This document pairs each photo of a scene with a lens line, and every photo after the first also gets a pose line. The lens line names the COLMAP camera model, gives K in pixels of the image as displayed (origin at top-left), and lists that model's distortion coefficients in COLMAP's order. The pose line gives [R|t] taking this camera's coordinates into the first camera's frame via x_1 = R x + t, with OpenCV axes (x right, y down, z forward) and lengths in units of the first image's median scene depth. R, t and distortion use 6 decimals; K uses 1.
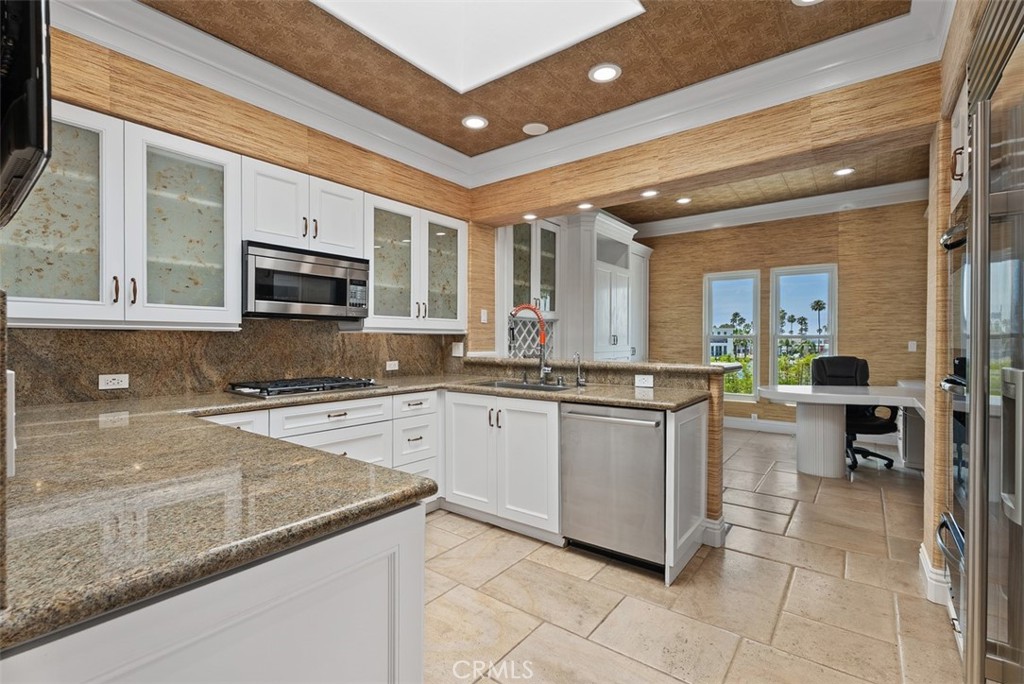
lens RADIAL K [[462.5, 0, 512.0], [0, 462.5, 342.0], [0, 0, 1]] dist [-0.000373, 0.000149]
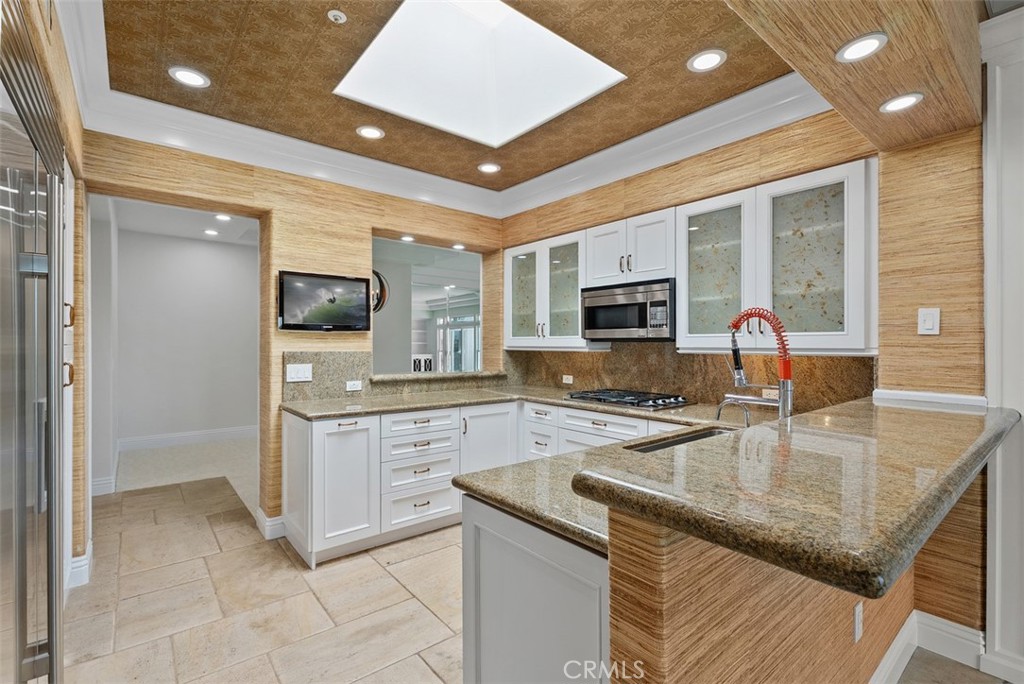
lens RADIAL K [[468.1, 0, 502.0], [0, 468.1, 342.8], [0, 0, 1]] dist [0.000750, 0.000133]
pose [[-0.248667, -0.002496, -0.968586, 0.727275], [-0.004615, 0.999988, -0.001392, -0.039727], [0.968578, 0.004124, -0.248676, 0.913240]]
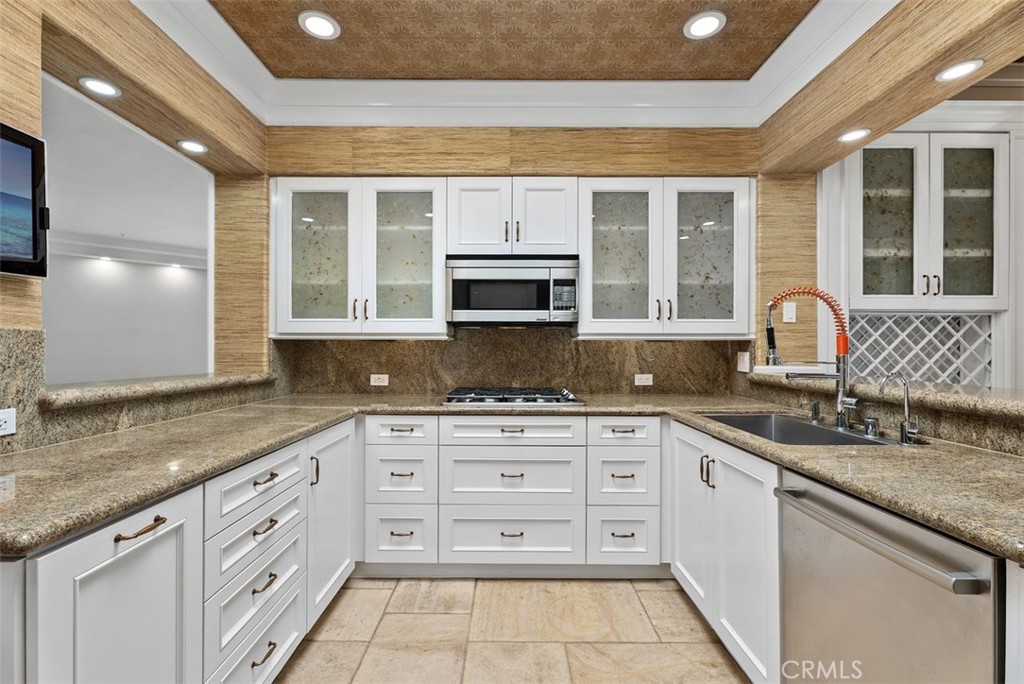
lens RADIAL K [[459.9, 0, 508.8], [0, 459.9, 345.1], [0, 0, 1]] dist [0.000592, 0.000293]
pose [[0.603579, -0.005615, -0.797284, 0.294418], [-0.004681, 0.999933, -0.010587, -0.000457], [0.797290, 0.010122, 0.603512, 0.386249]]
